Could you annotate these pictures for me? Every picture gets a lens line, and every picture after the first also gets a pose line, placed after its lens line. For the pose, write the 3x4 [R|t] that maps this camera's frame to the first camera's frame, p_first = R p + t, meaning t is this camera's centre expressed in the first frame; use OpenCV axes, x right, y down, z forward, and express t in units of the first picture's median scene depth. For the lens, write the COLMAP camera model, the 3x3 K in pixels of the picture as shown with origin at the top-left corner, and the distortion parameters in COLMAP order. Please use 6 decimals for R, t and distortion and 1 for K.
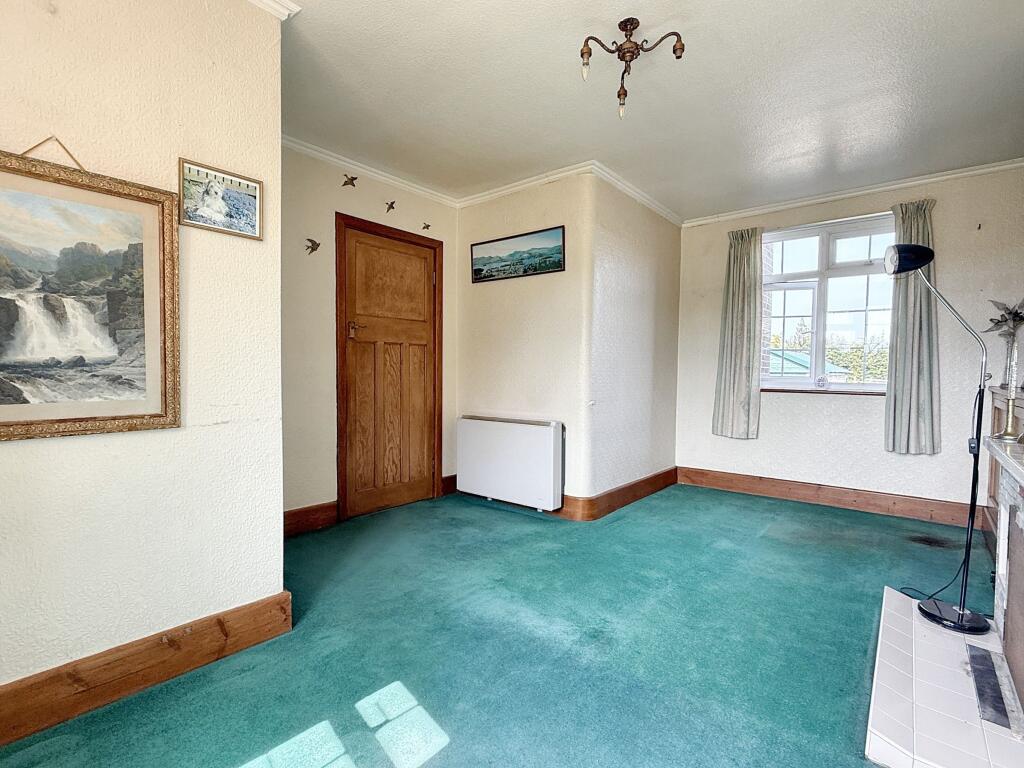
lens RADIAL K [[513.4, 0, 515.2], [0, 513.4, 383.6], [0, 0, 1]] dist [0.002022, -0.000507]
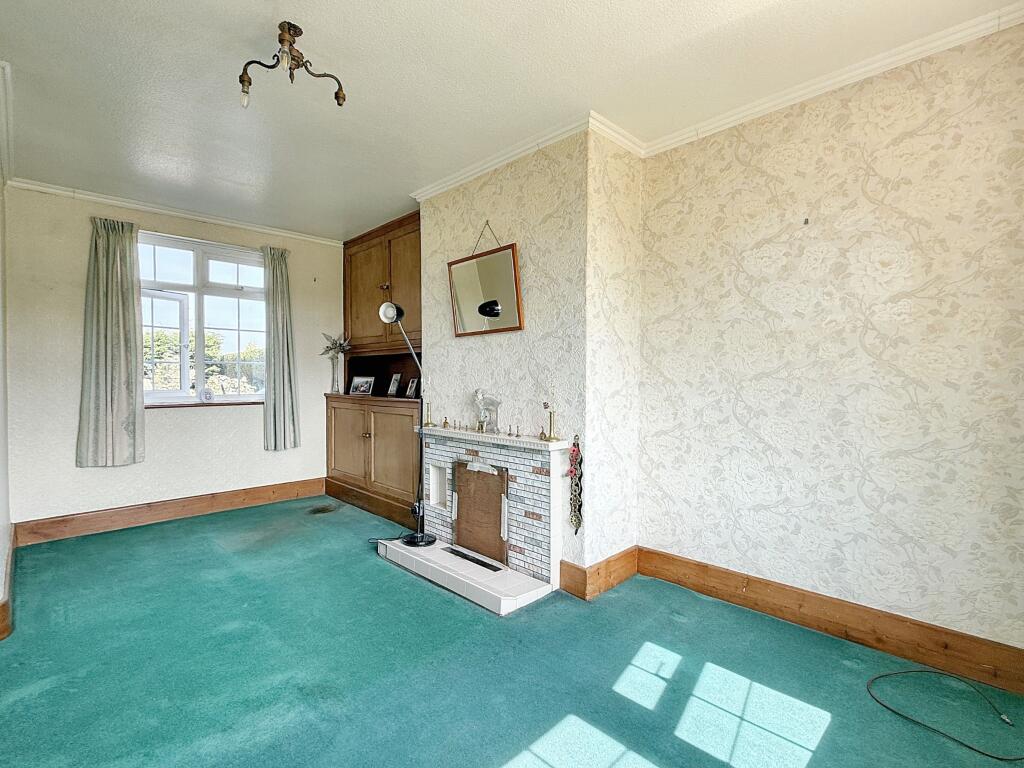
lens RADIAL K [[513.4, 0, 515.2], [0, 513.4, 383.6], [0, 0, 1]] dist [0.002022, -0.000507]
pose [[0.073822, -0.030276, 0.996812, -0.365919], [0.021909, 0.999347, 0.028730, -0.039976], [-0.997031, 0.019718, 0.074437, 0.284924]]
